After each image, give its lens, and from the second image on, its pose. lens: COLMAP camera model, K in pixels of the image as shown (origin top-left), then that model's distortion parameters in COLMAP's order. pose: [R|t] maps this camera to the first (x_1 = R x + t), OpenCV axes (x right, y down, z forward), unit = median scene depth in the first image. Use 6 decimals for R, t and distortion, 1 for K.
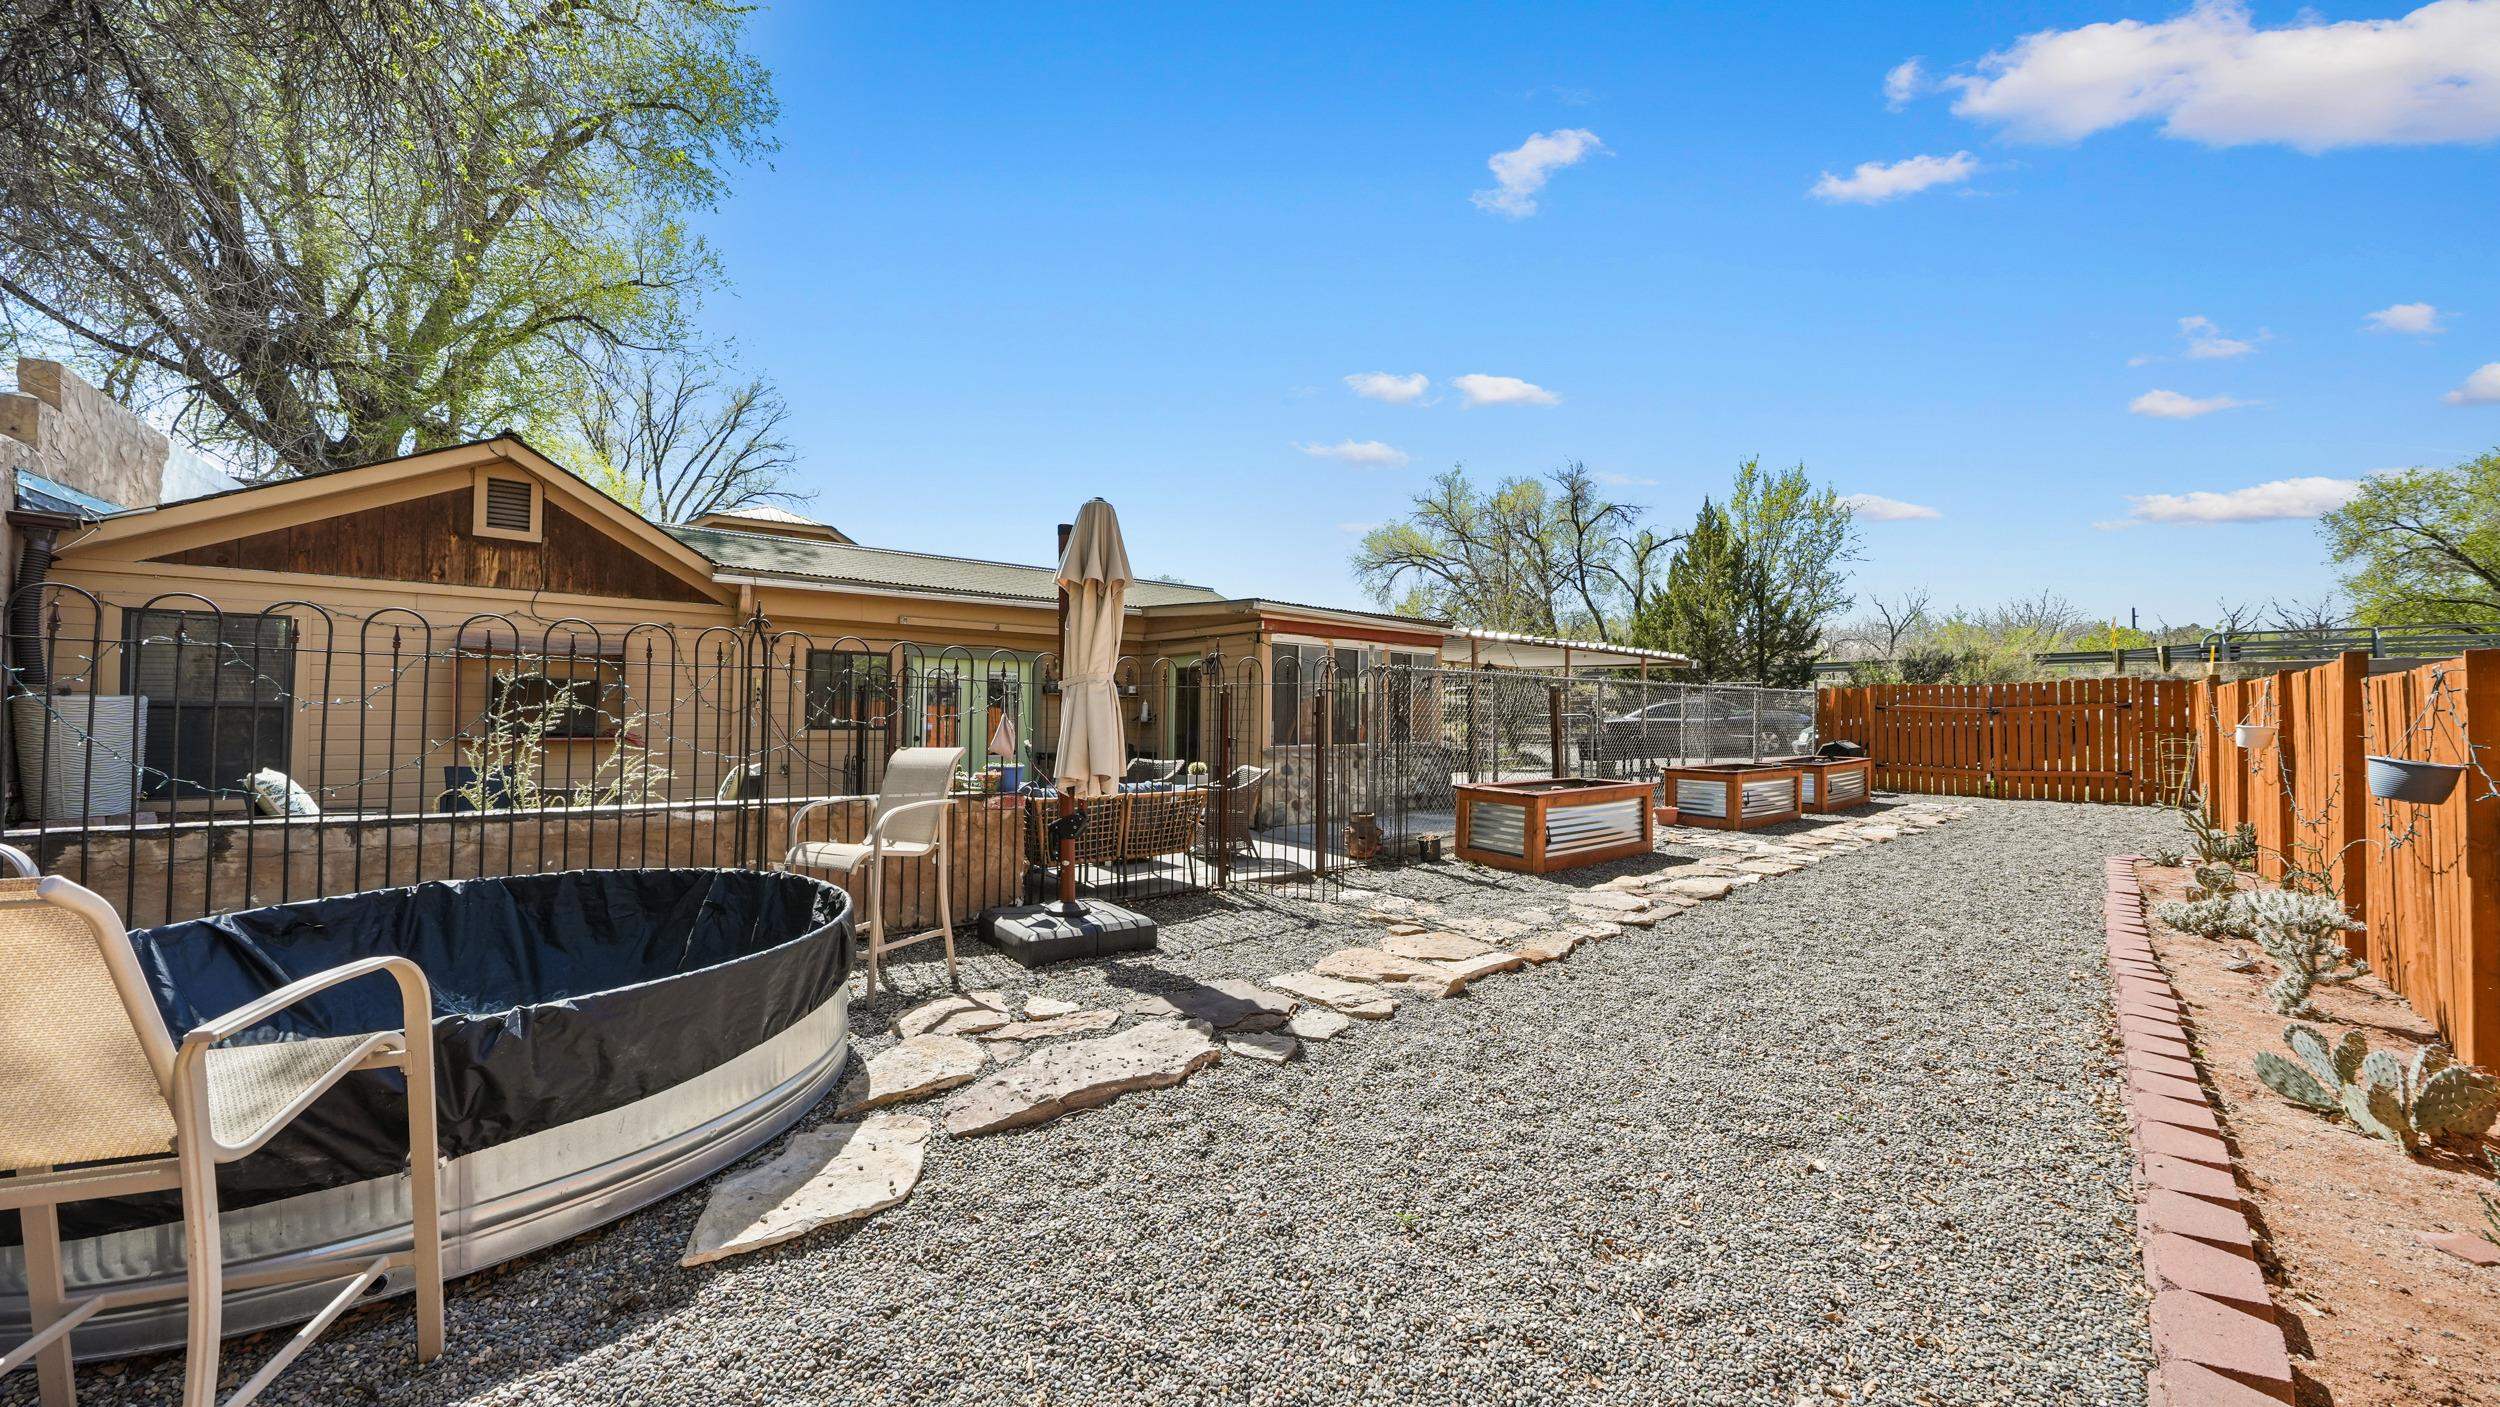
lens RADIAL K [[860.7, 0, 1271.0], [0, 860.7, 701.8], [0, 0, 1]] dist [0.001386, 0.000142]
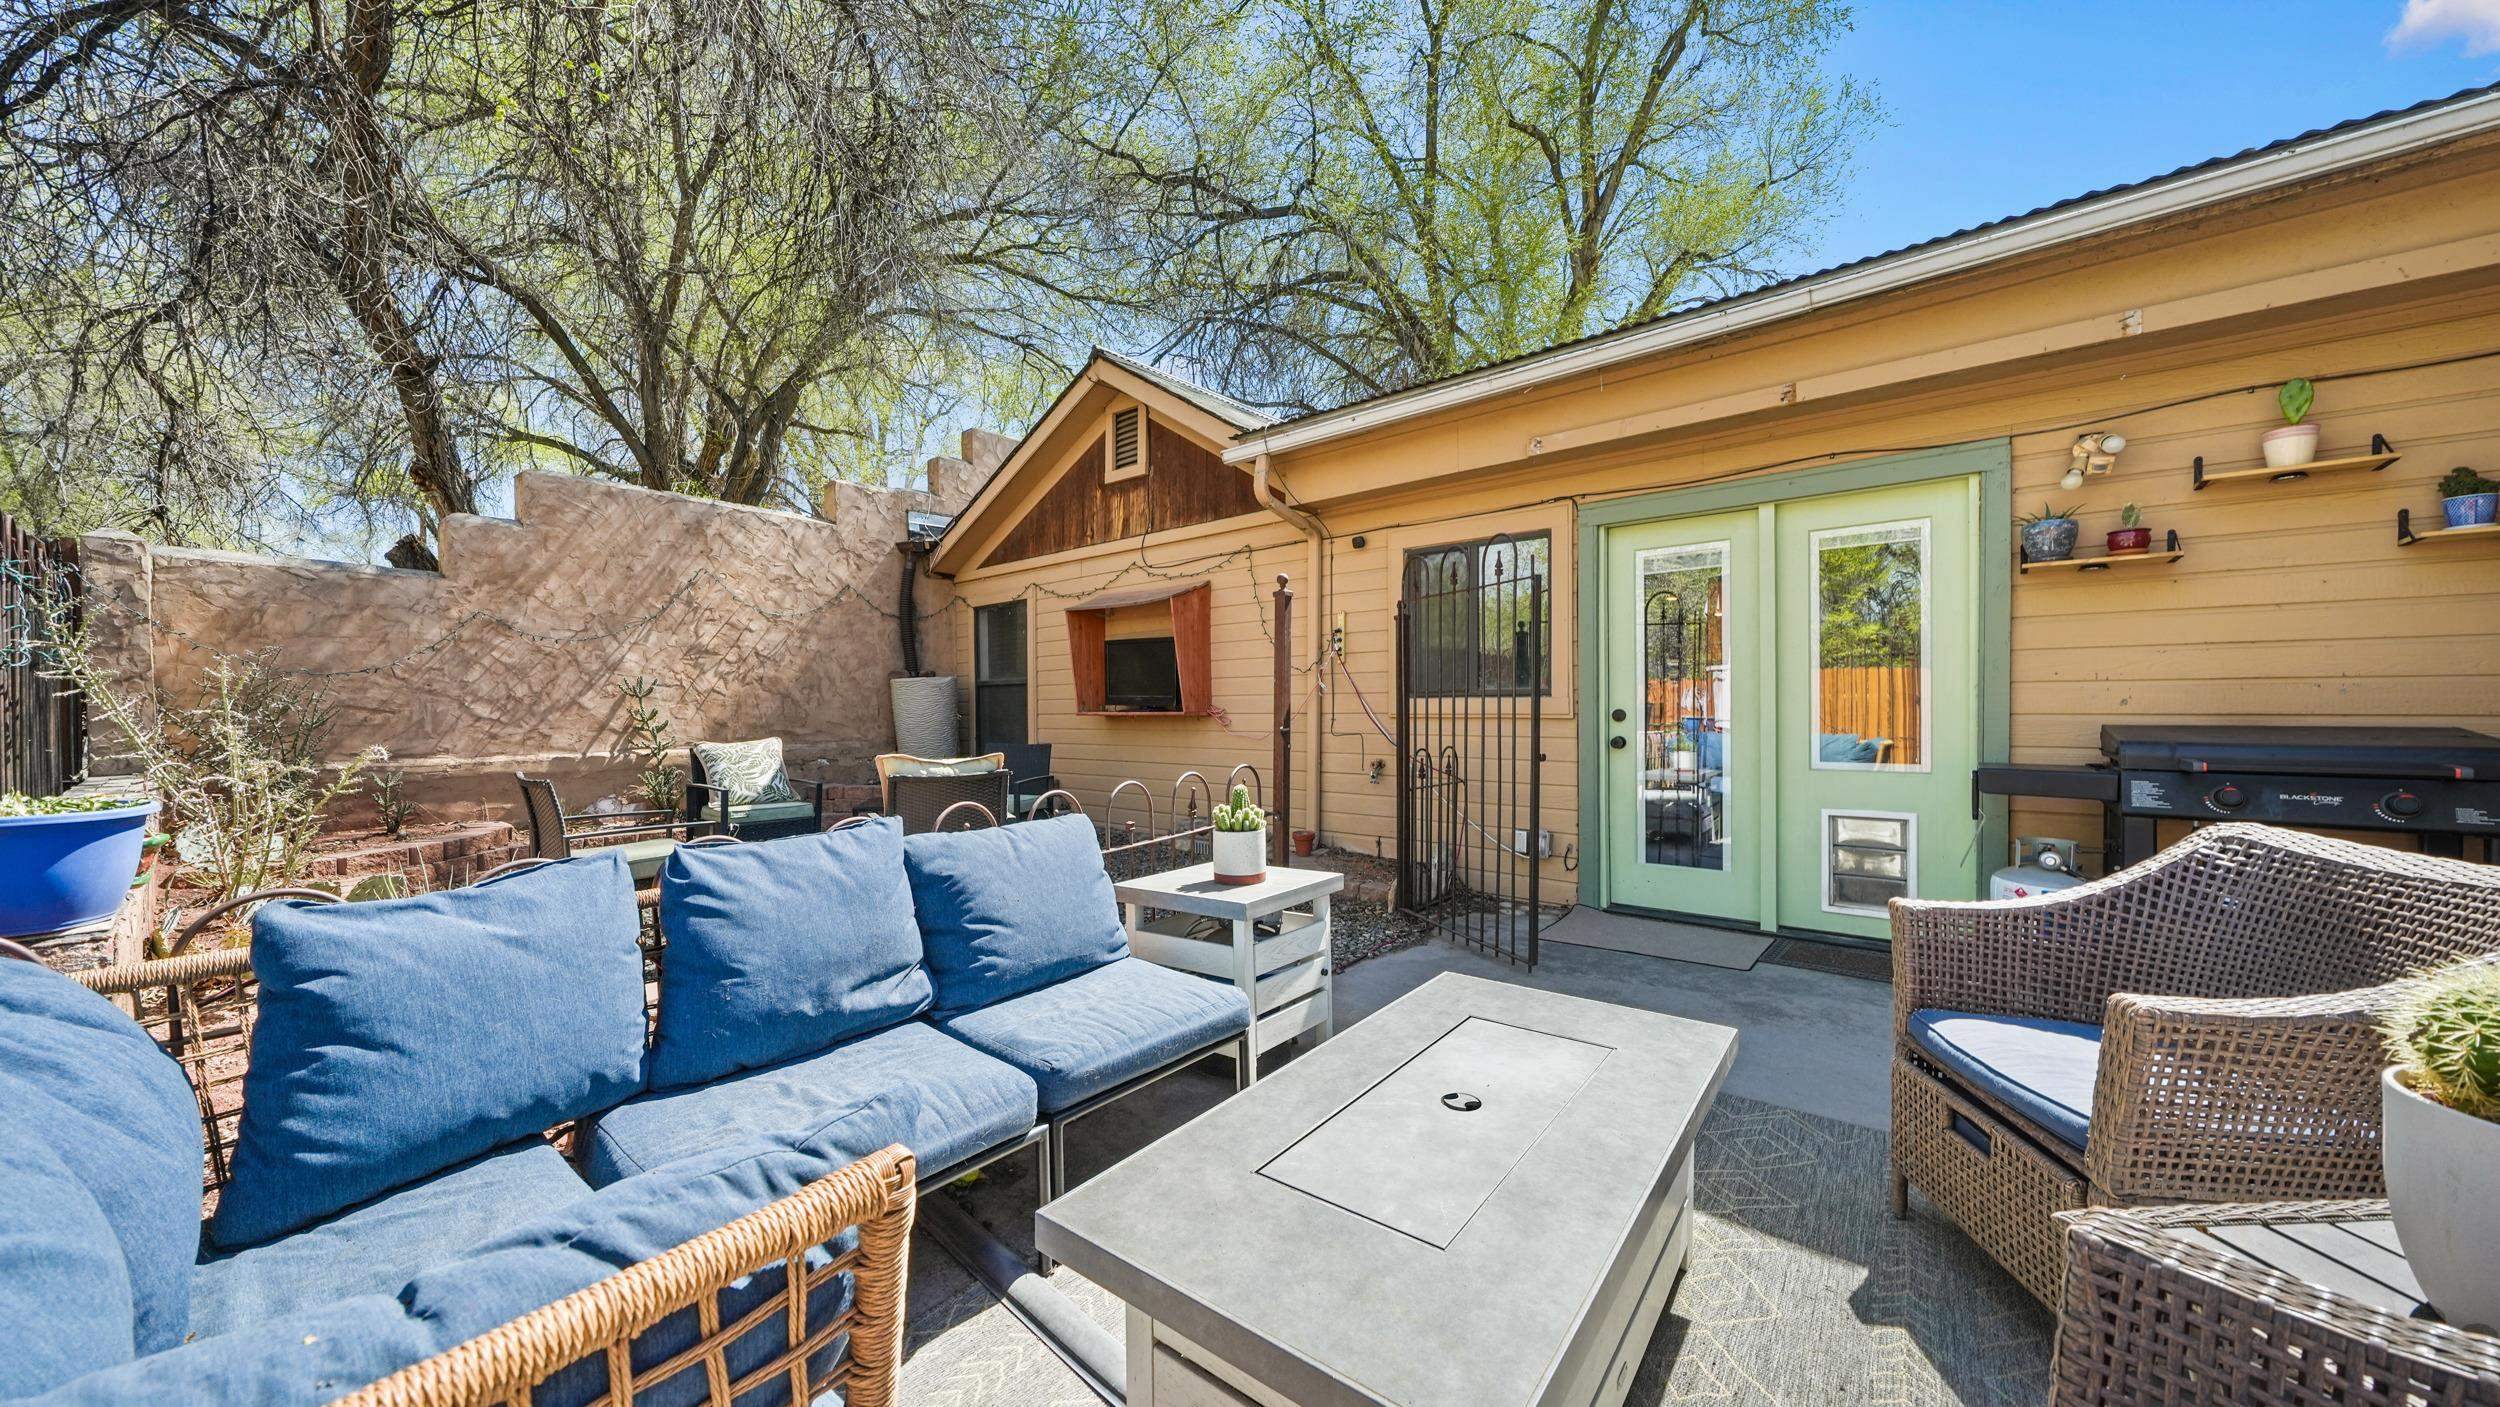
lens RADIAL K [[860.7, 0, 1271.0], [0, 860.7, 701.8], [0, 0, 1]] dist [0.001386, 0.000142]
pose [[0.205384, -0.019046, -0.978496, -0.031662], [0.035581, 0.999295, -0.011983, 0.044039], [0.978034, -0.032355, 0.205917, 0.934960]]
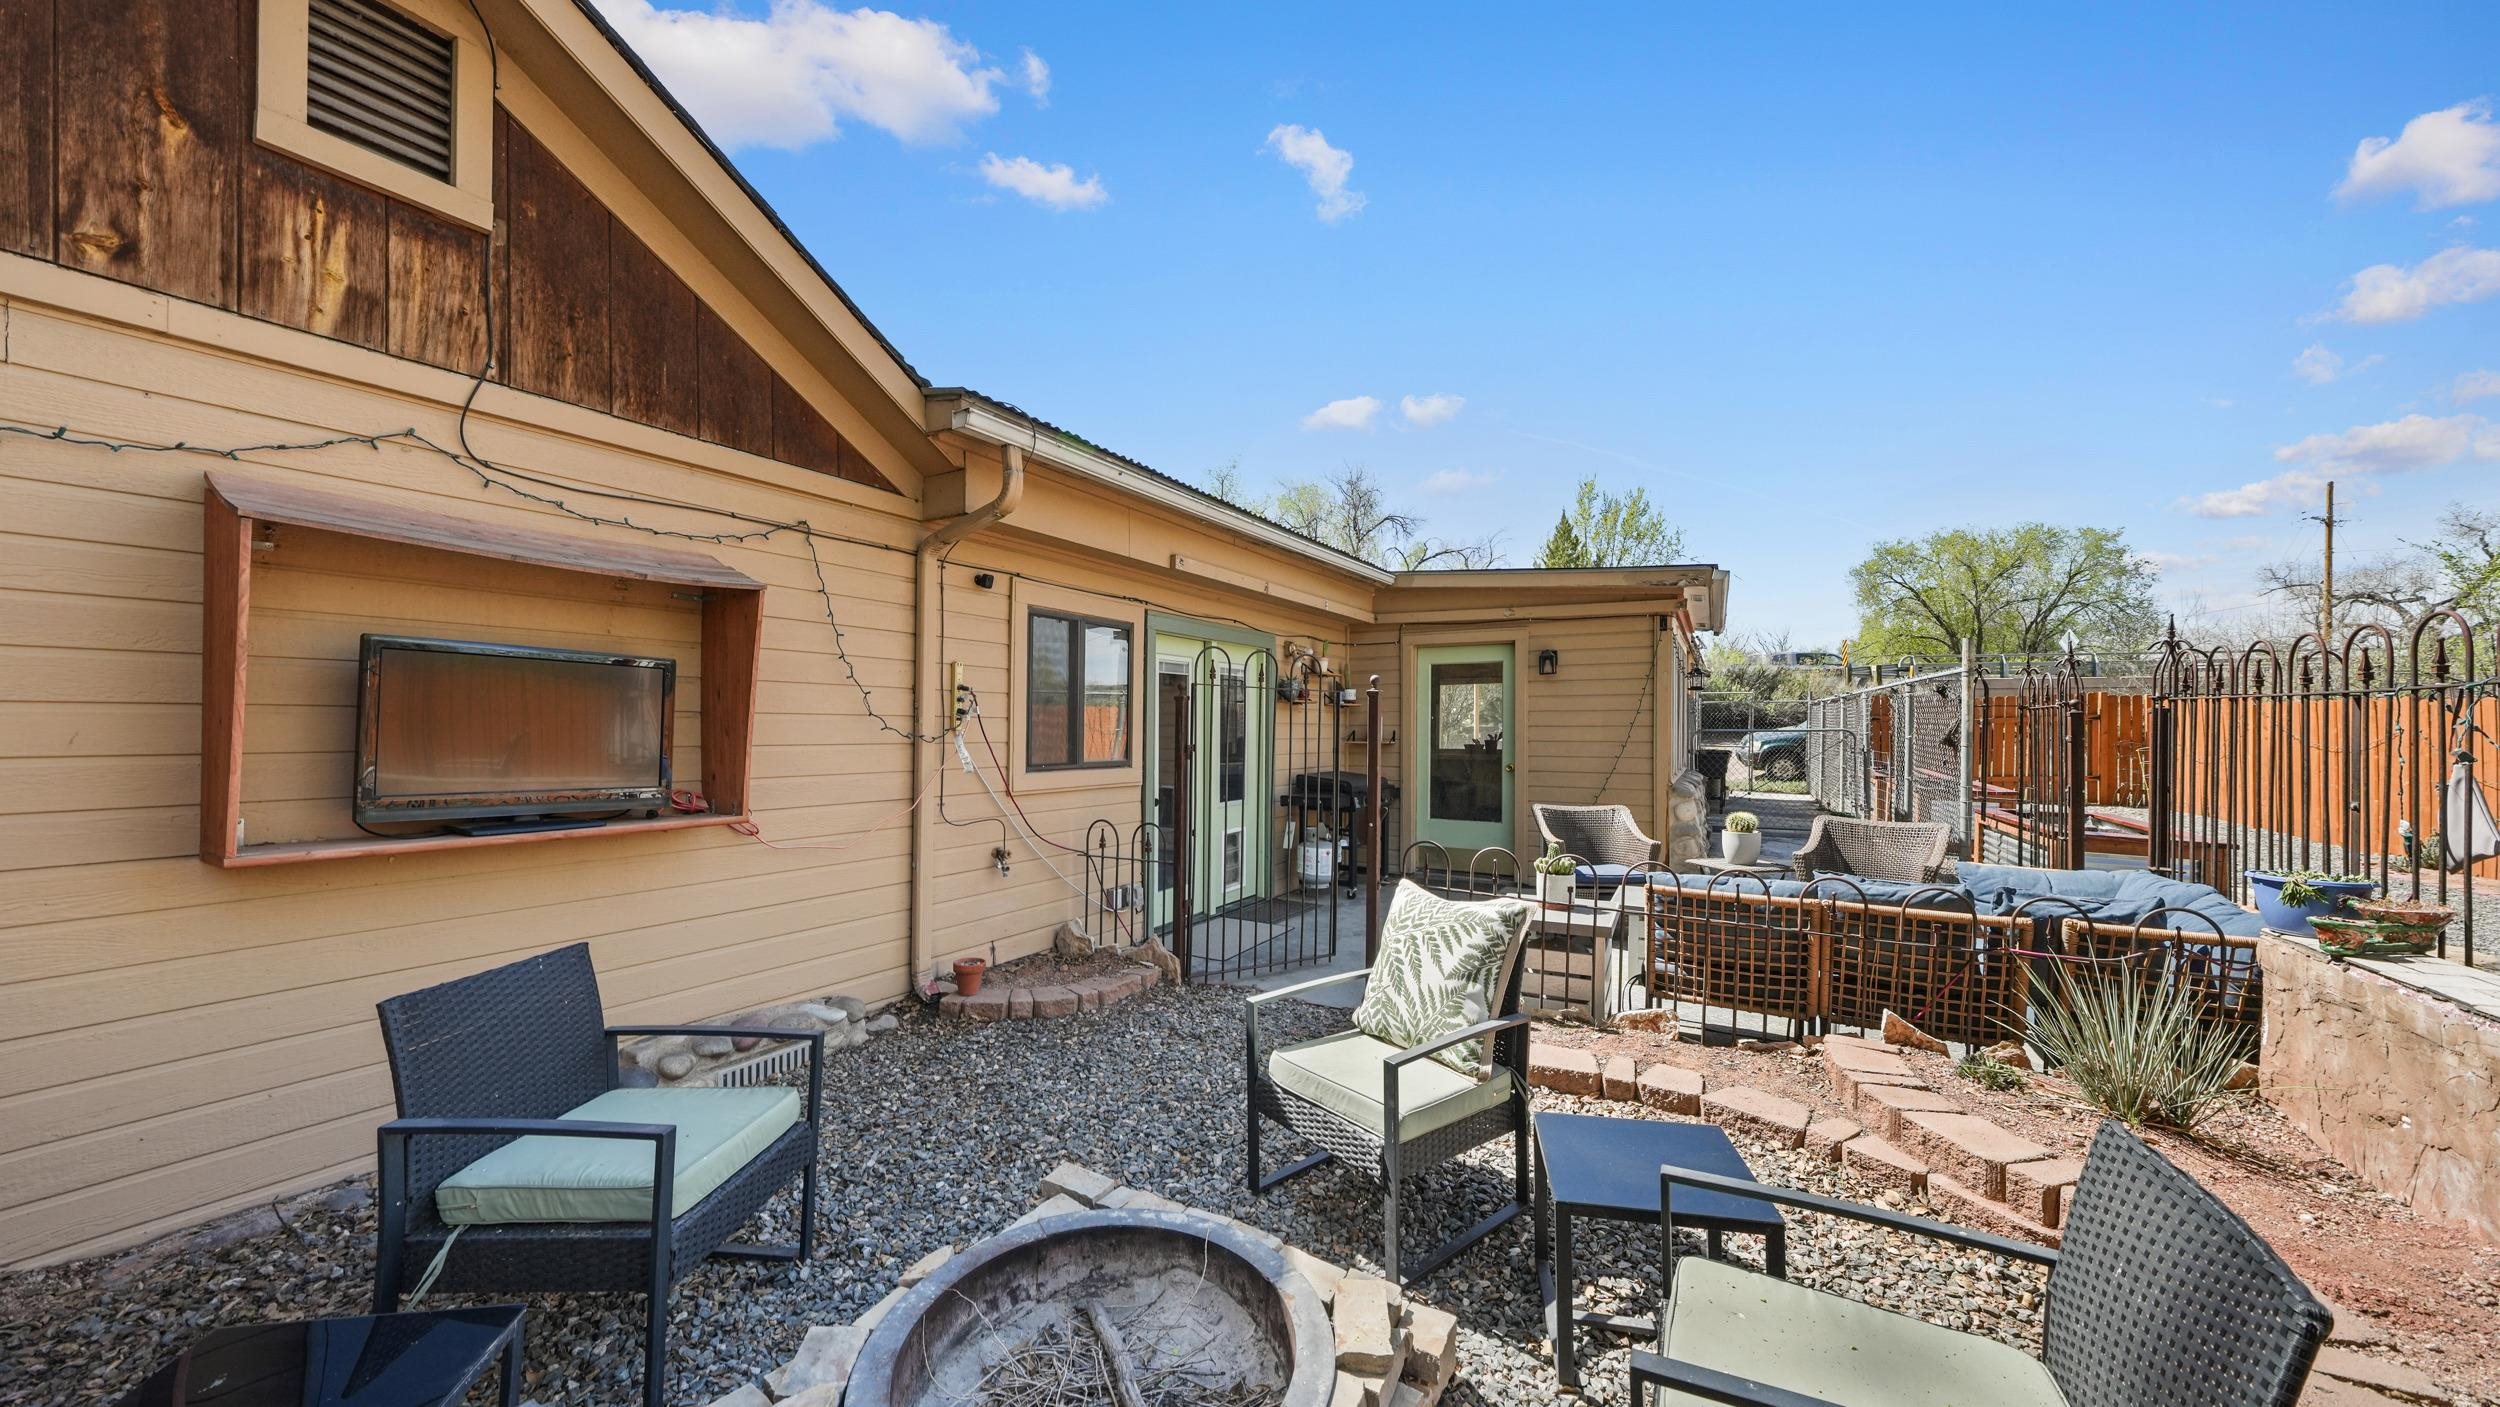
lens RADIAL K [[860.7, 0, 1271.0], [0, 860.7, 701.8], [0, 0, 1]] dist [0.001386, 0.000142]
pose [[0.930245, 0.007681, 0.366858, -0.685729], [-0.007345, 0.999970, -0.002311, -0.008250], [-0.366865, -0.000544, 0.930274, 0.583735]]
